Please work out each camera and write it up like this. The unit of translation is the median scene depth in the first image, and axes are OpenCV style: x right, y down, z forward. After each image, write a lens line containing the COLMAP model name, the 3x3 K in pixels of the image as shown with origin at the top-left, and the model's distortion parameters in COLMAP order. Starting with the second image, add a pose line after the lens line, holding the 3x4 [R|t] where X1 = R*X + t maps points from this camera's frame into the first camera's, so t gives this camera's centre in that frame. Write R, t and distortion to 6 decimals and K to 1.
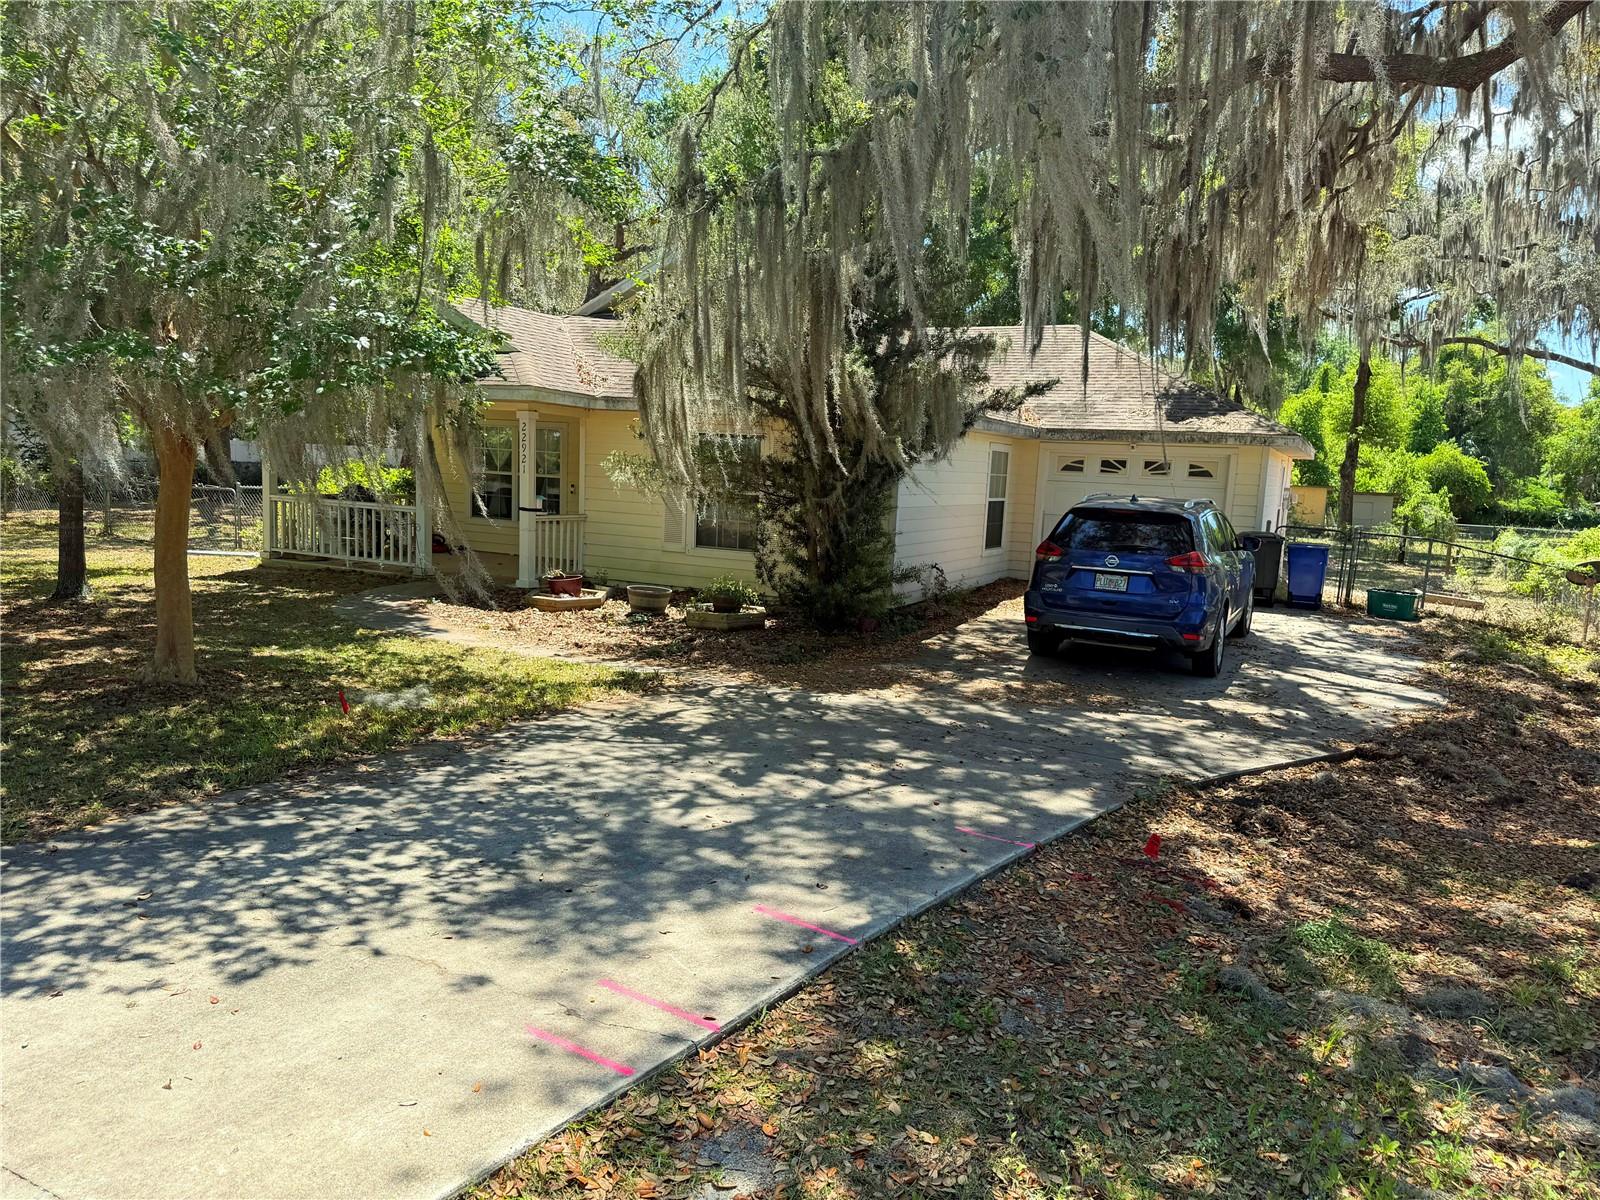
lens RADIAL K [[1129.3, 0, 800.0], [0, 1129.3, 600.0], [0, 0, 1]] dist [0.004455, -0.001078]
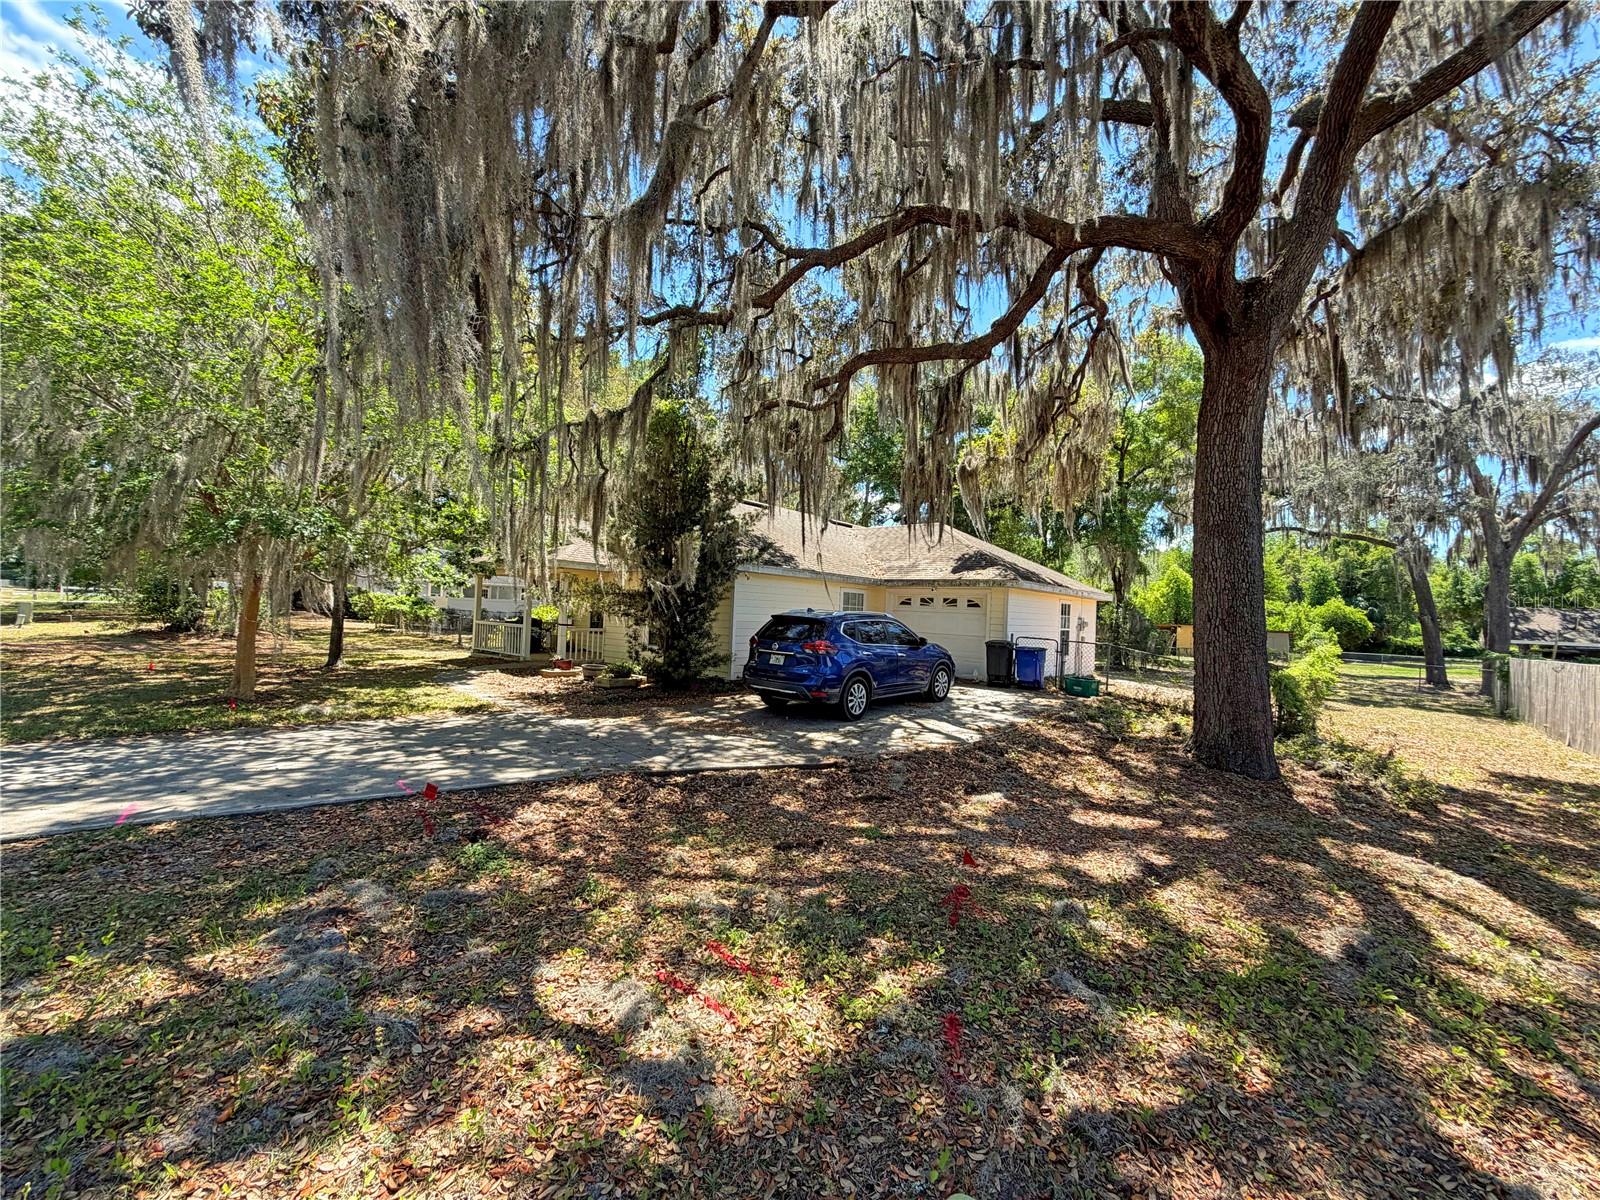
lens RADIAL K [[633.9, 0, 797.2], [0, 633.9, 600.6], [0, 0, 1]] dist [0.000152, 0.000169]
pose [[0.970945, -0.009830, -0.239101, 0.315944], [-0.025649, 0.989125, -0.144821, 0.019550], [0.237924, 0.146746, 0.960134, 0.061926]]
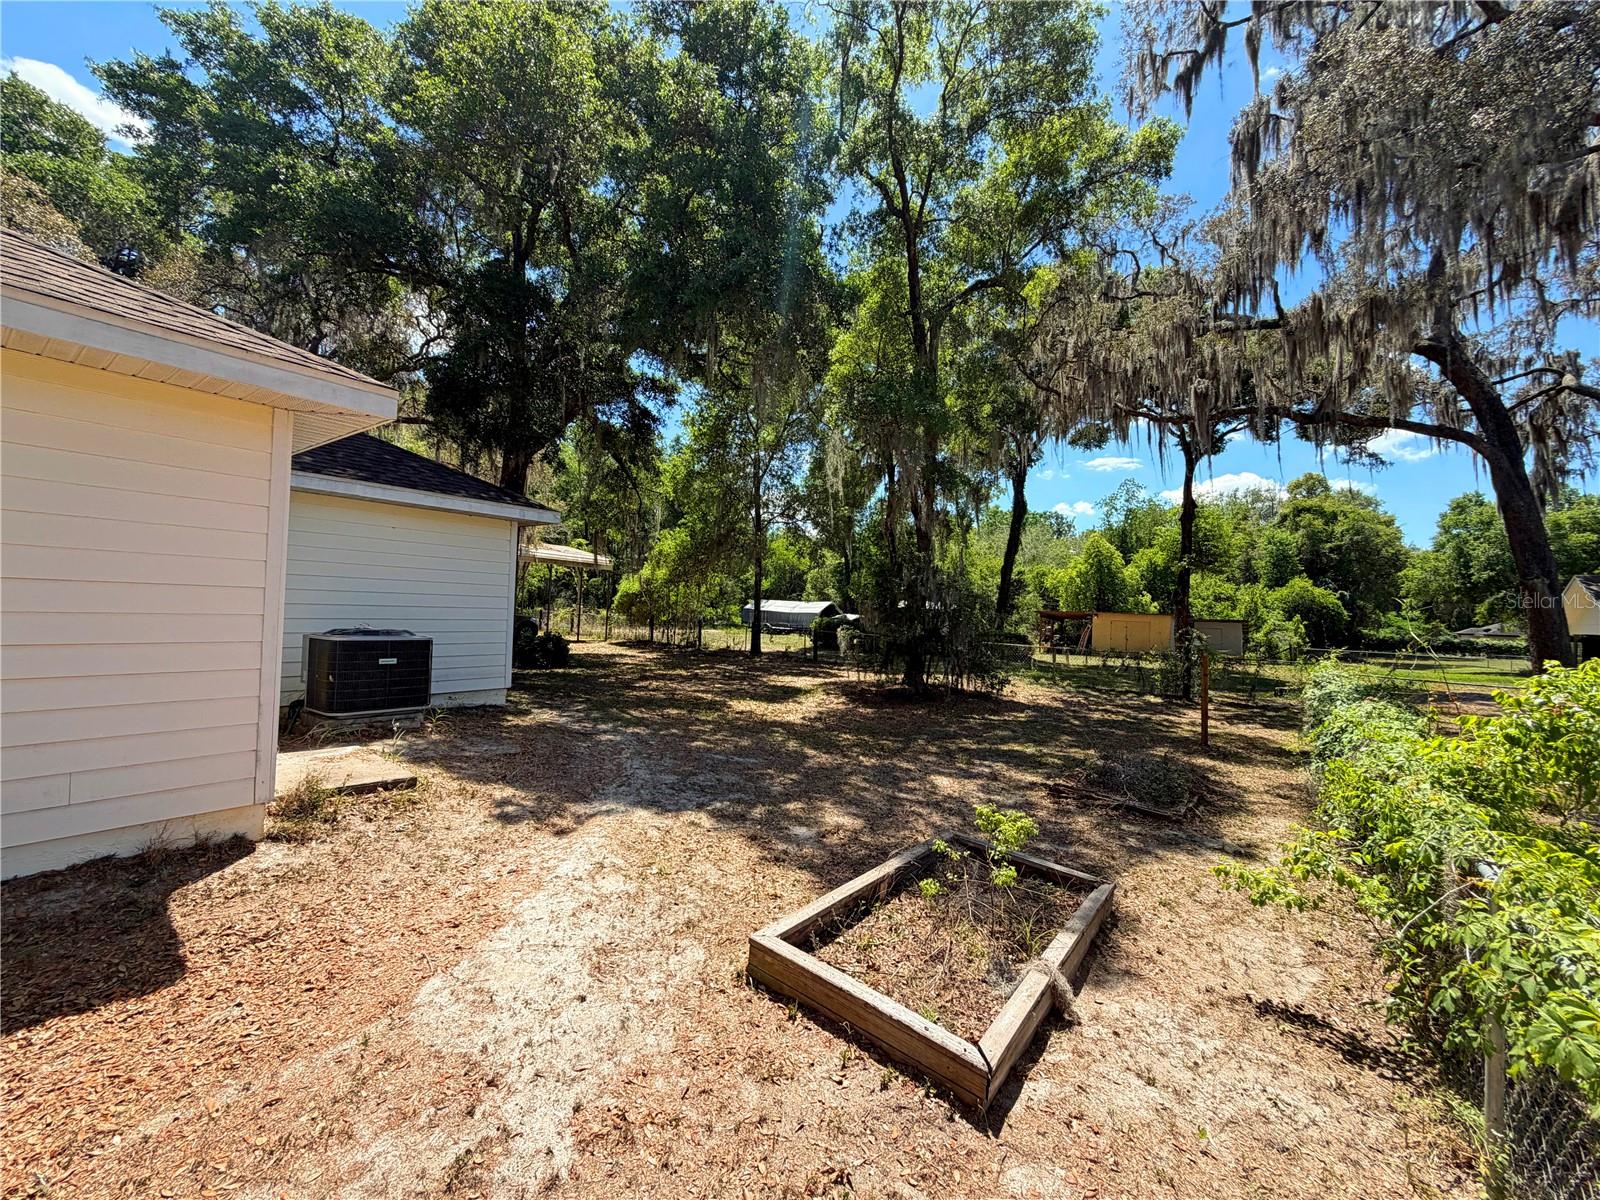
lens RADIAL K [[633.9, 0, 797.2], [0, 633.9, 600.6], [0, 0, 1]] dist [0.000152, 0.000169]
pose [[0.982328, -0.013527, -0.186681, 0.797357], [-0.013246, 0.989860, -0.141429, -0.077757], [0.186701, 0.141402, 0.972187, 1.182706]]
